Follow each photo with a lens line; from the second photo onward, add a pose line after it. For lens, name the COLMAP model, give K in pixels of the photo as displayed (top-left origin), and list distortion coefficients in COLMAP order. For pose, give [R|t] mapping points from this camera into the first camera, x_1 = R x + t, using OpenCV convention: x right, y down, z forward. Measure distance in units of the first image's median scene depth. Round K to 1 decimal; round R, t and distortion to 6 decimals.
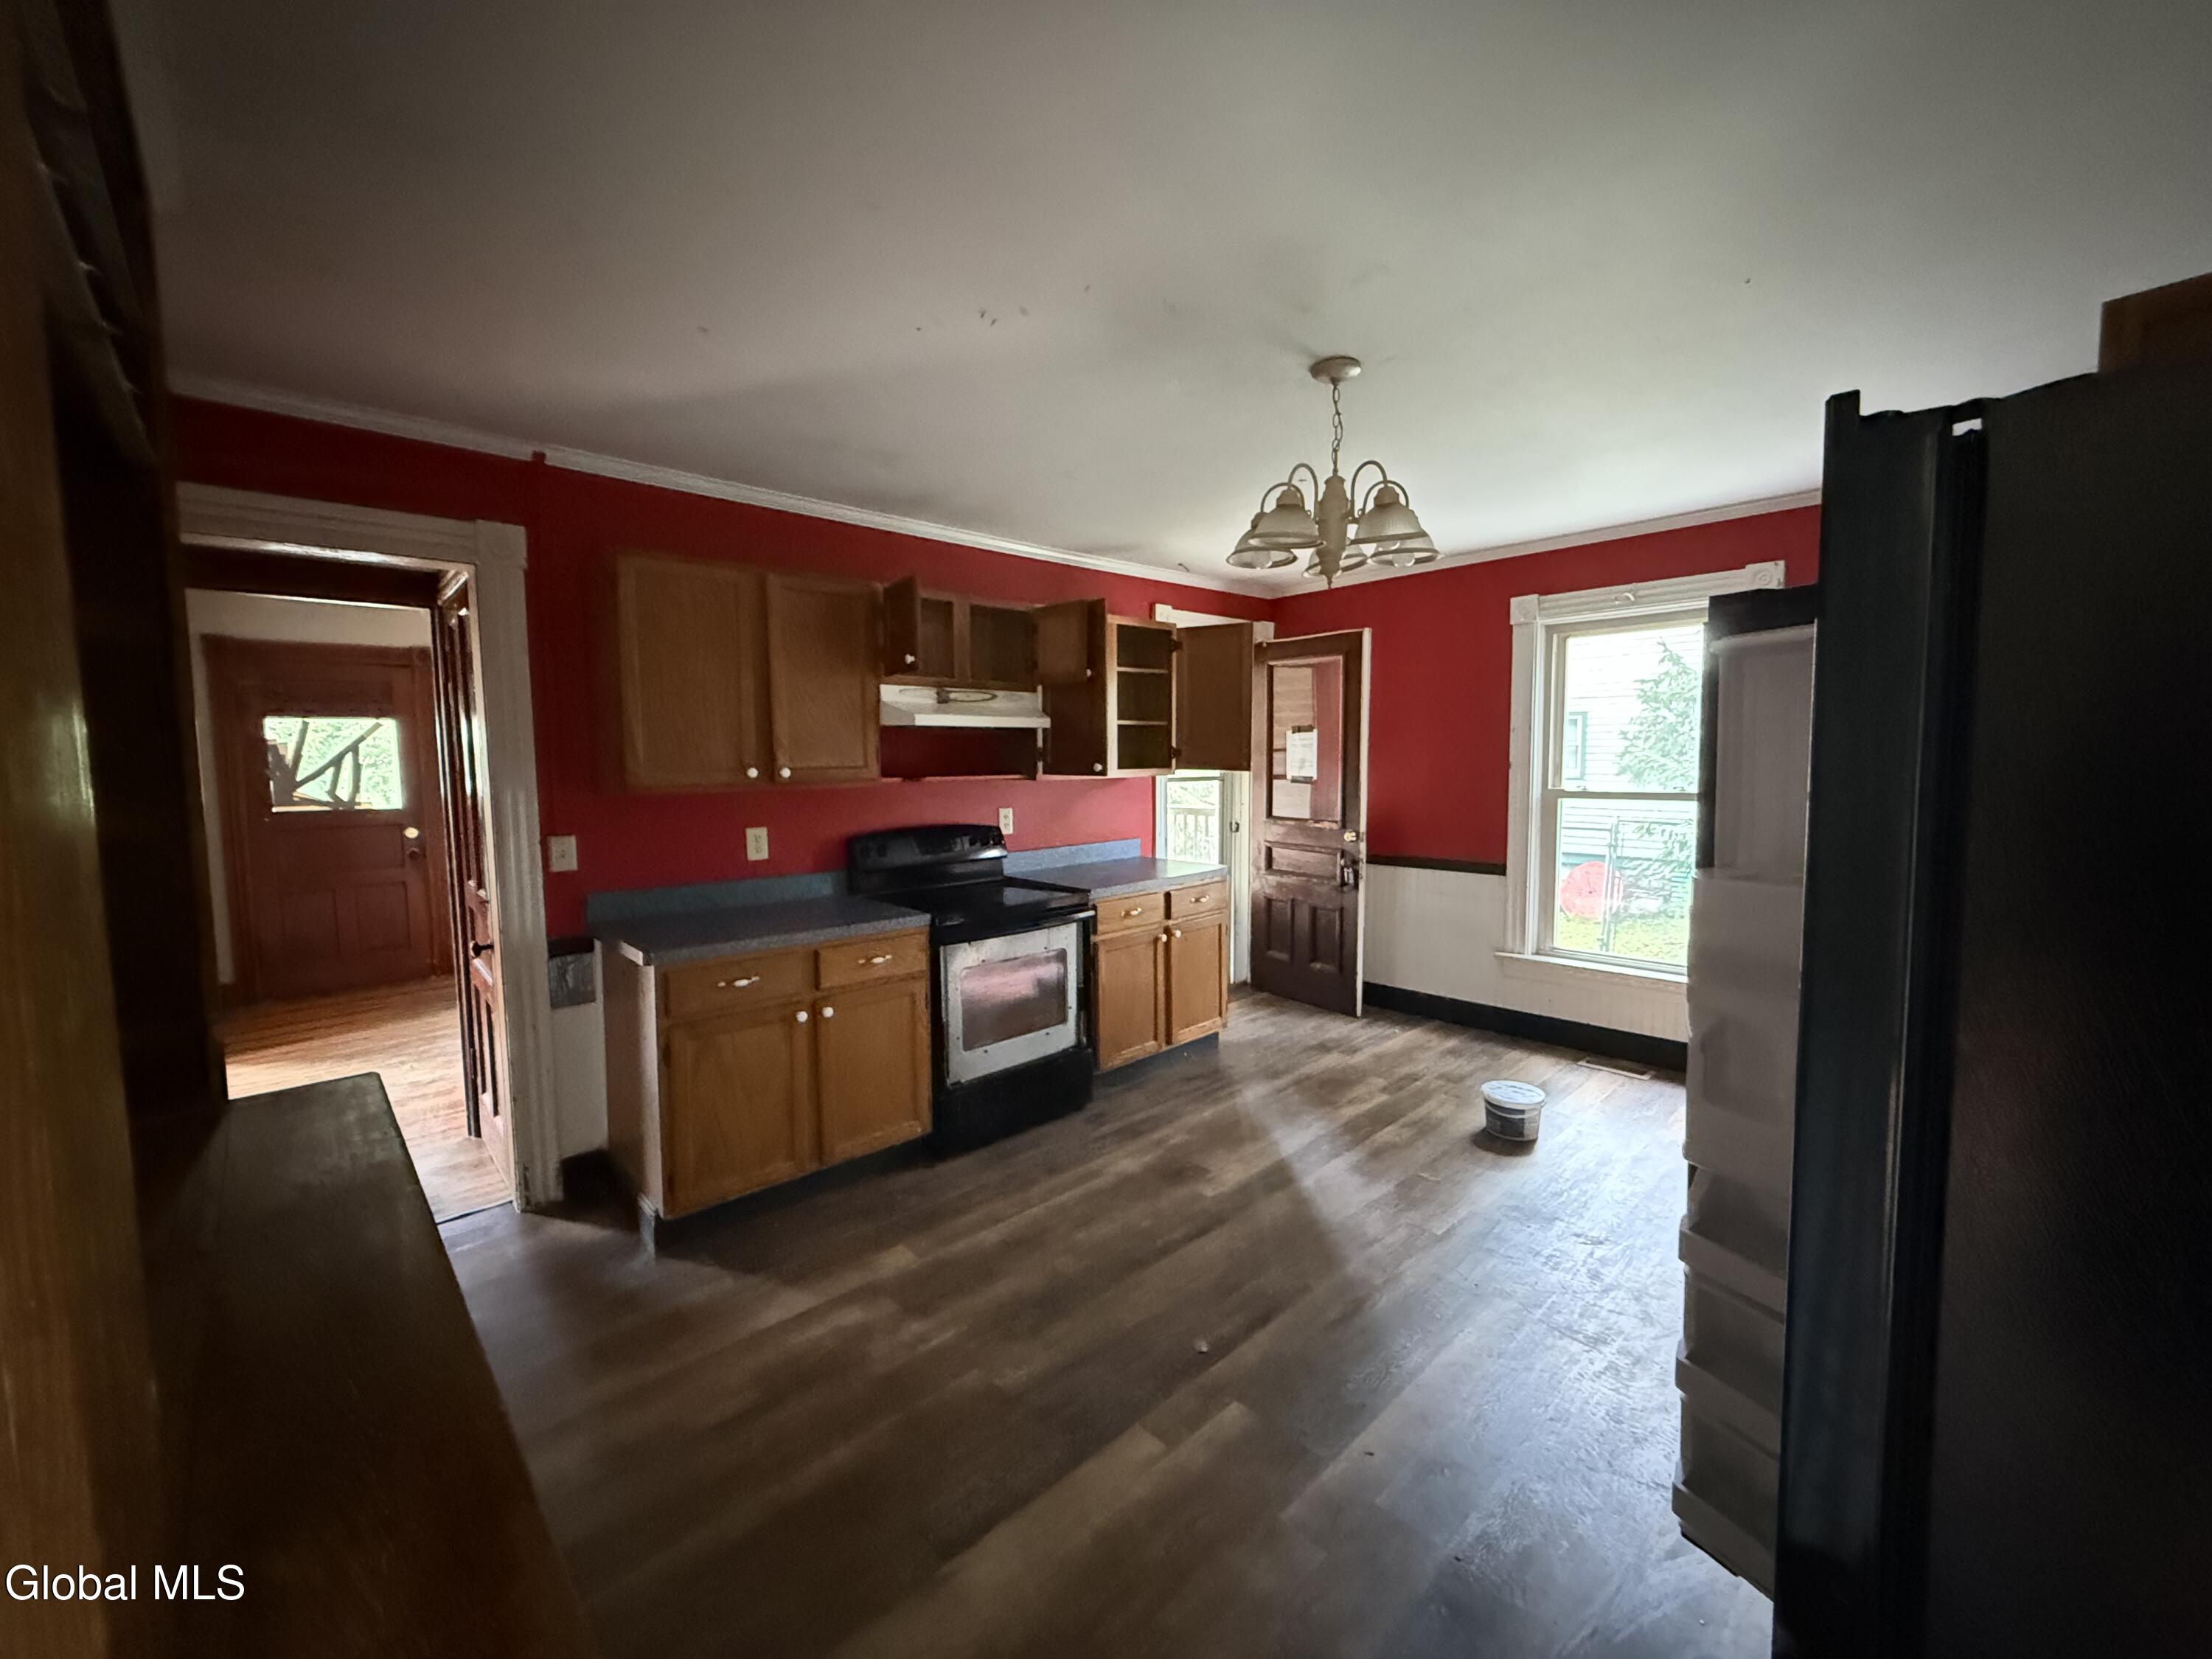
lens RADIAL K [[879.5, 0, 1098.5], [0, 879.5, 826.4], [0, 0, 1]] dist [0.001484, -0.000595]
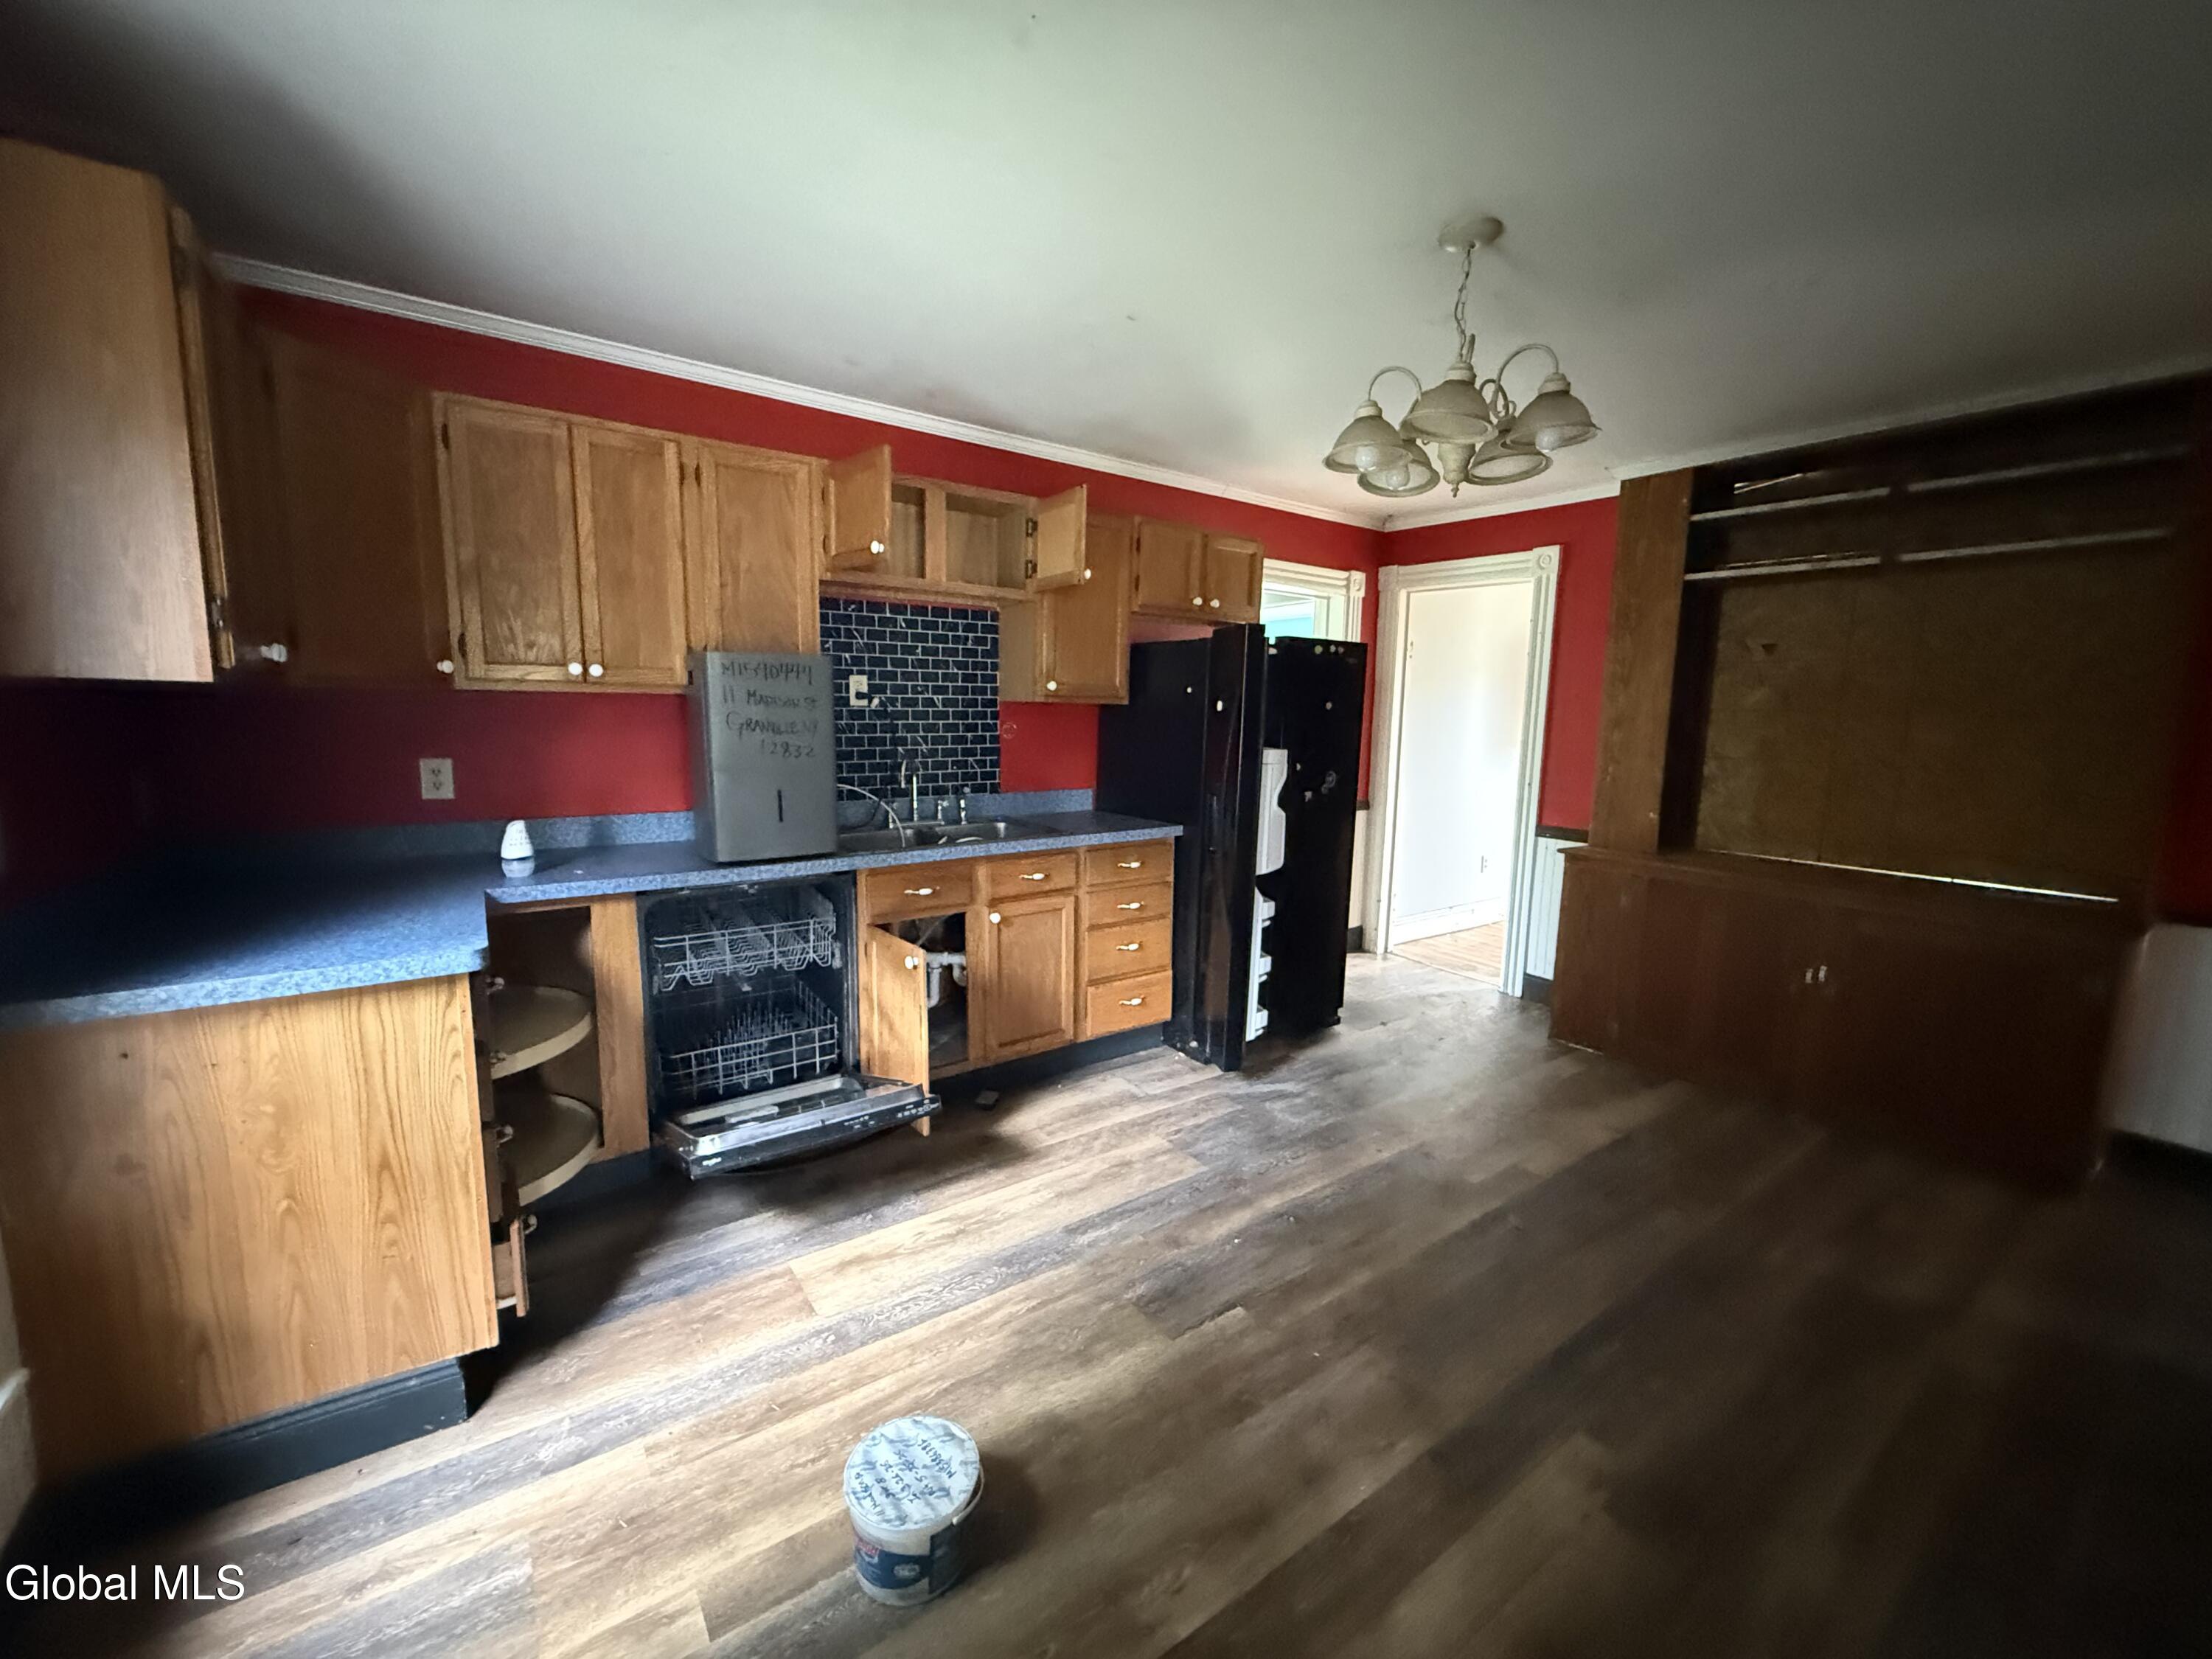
lens RADIAL K [[879.5, 0, 1095.6], [0, 879.5, 822.8], [0, 0, 1]] dist [0.001484, -0.000595]
pose [[-0.990979, -0.027195, 0.131227, 0.277228], [-0.000297, 0.979638, 0.200774, -0.076753], [-0.134015, 0.198924, -0.970809, 1.110142]]
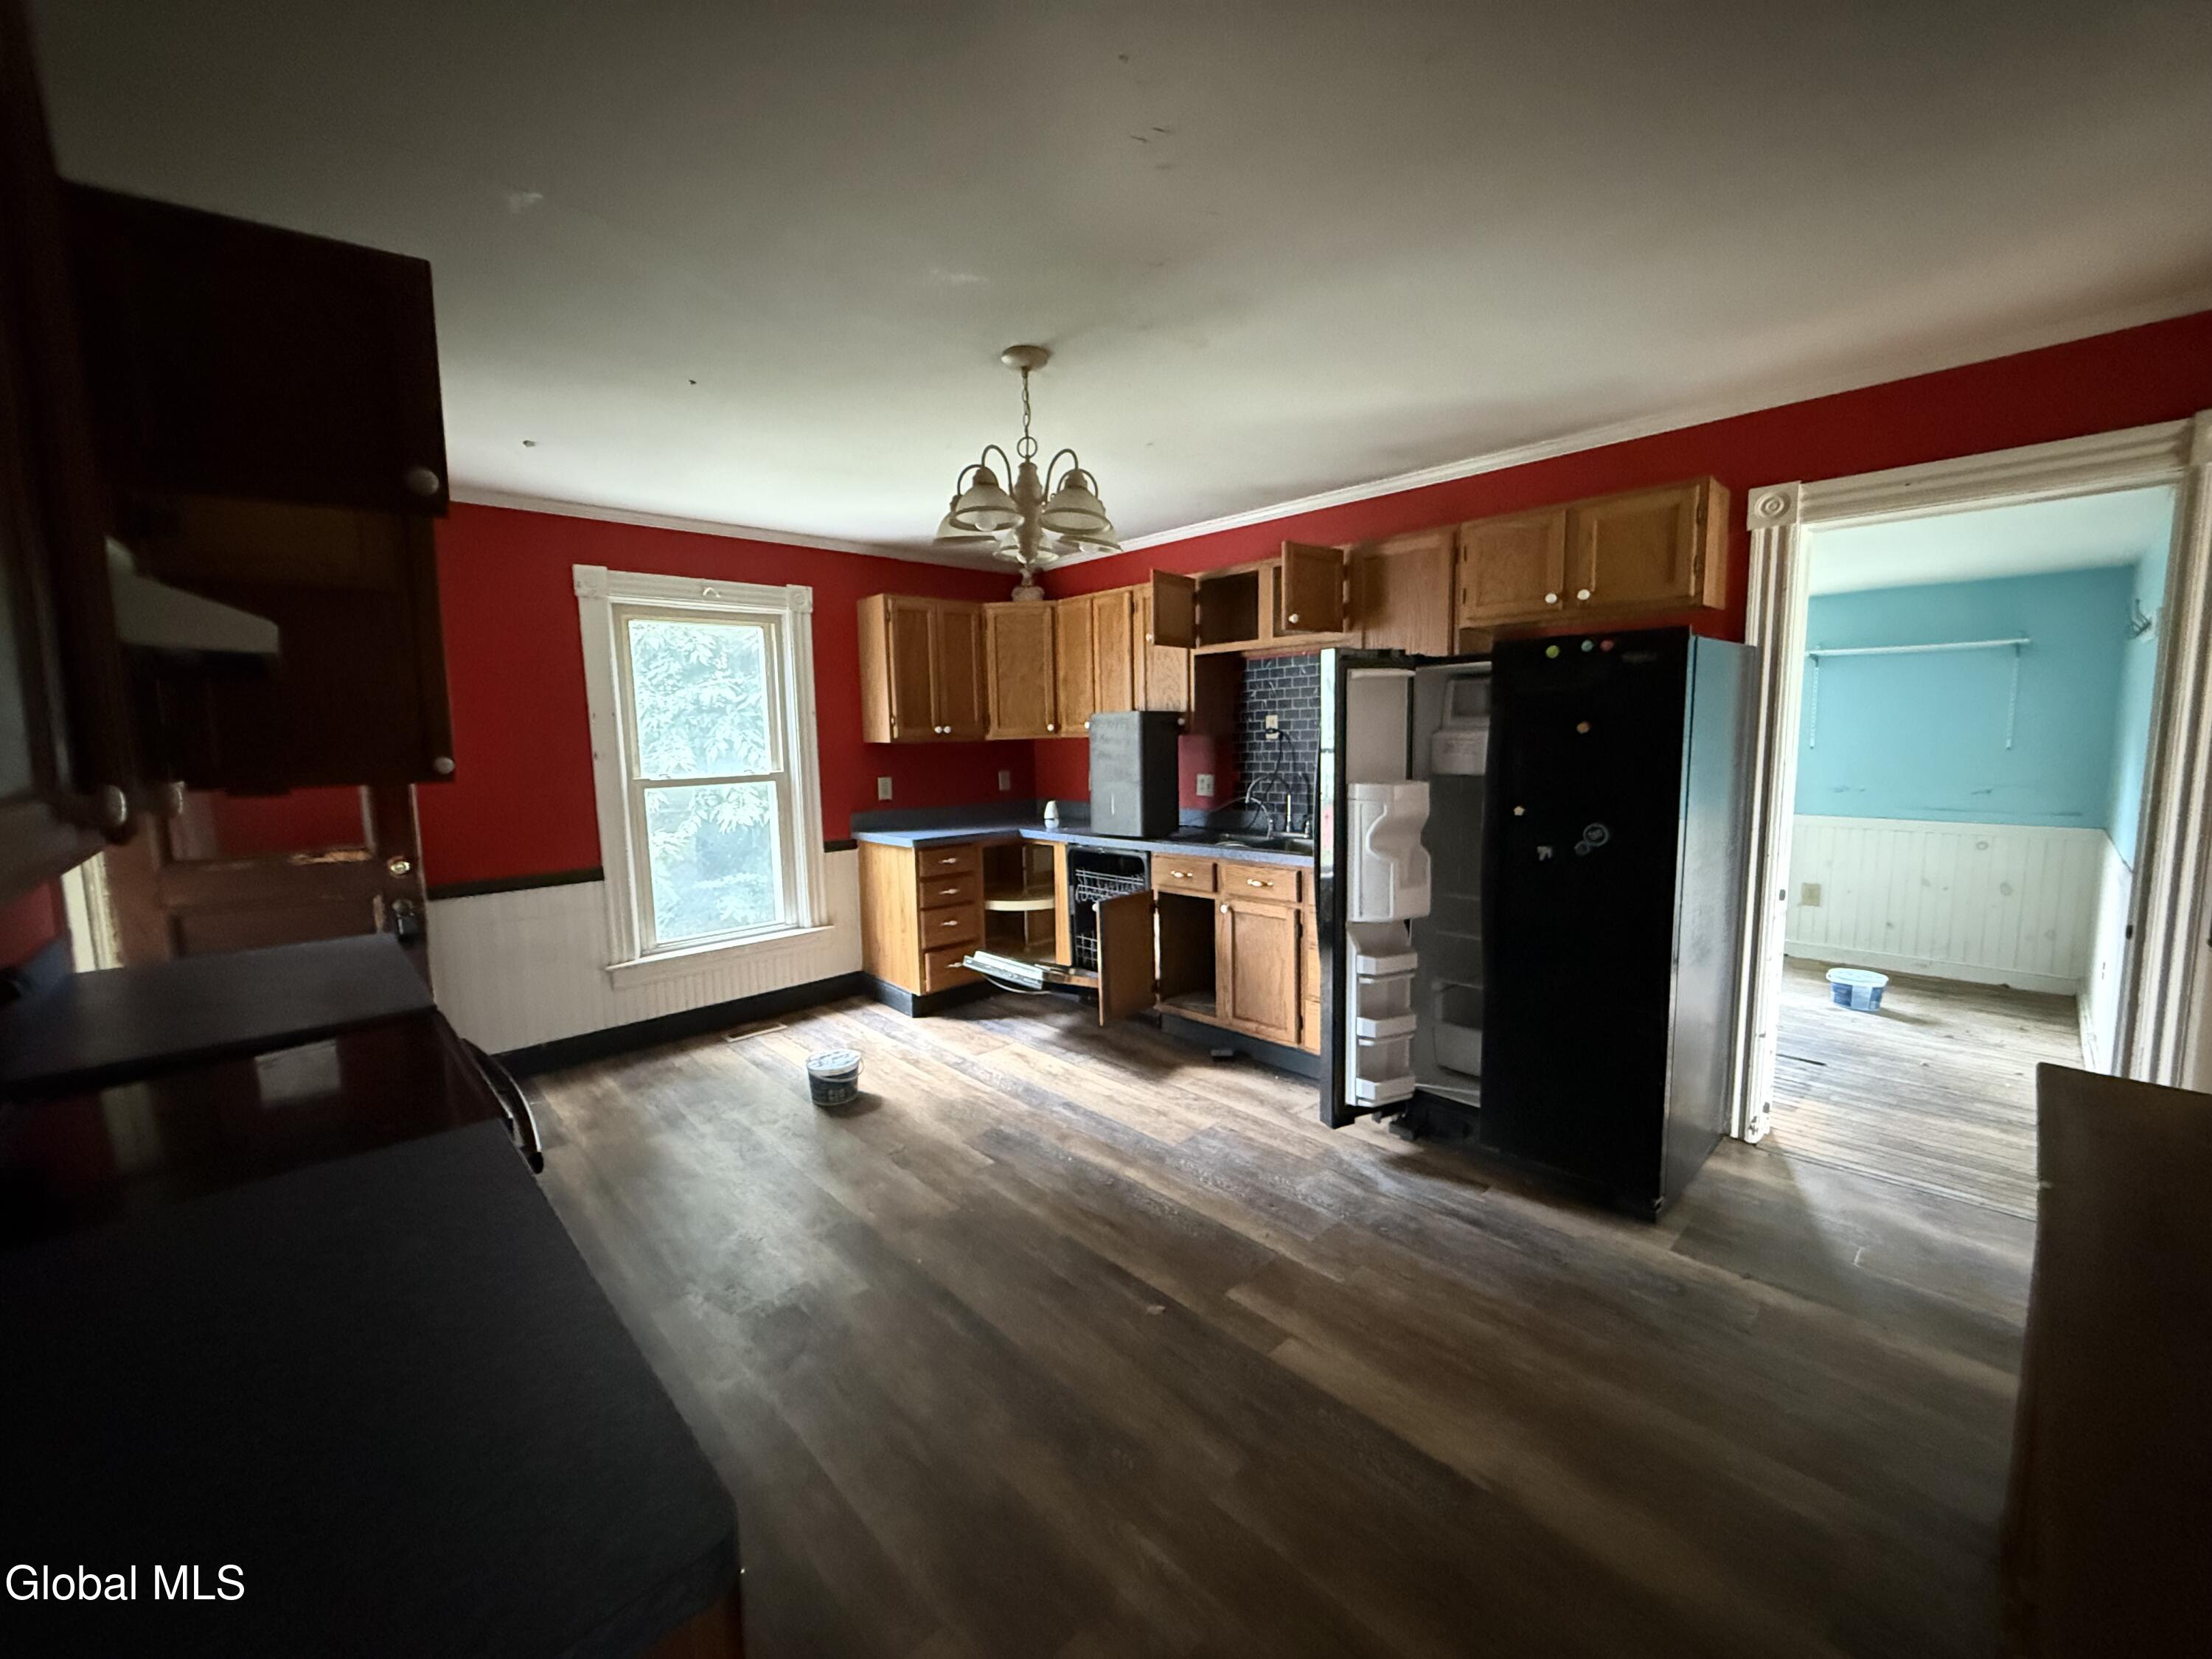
lens RADIAL K [[879.5, 0, 1093.0], [0, 879.5, 824.4], [0, 0, 1]] dist [0.001484, -0.000595]
pose [[0.004602, -0.098058, 0.995170, -0.453469], [0.097928, 0.990441, 0.097139, -0.041152], [-0.995183, 0.097008, 0.014161, 0.536540]]
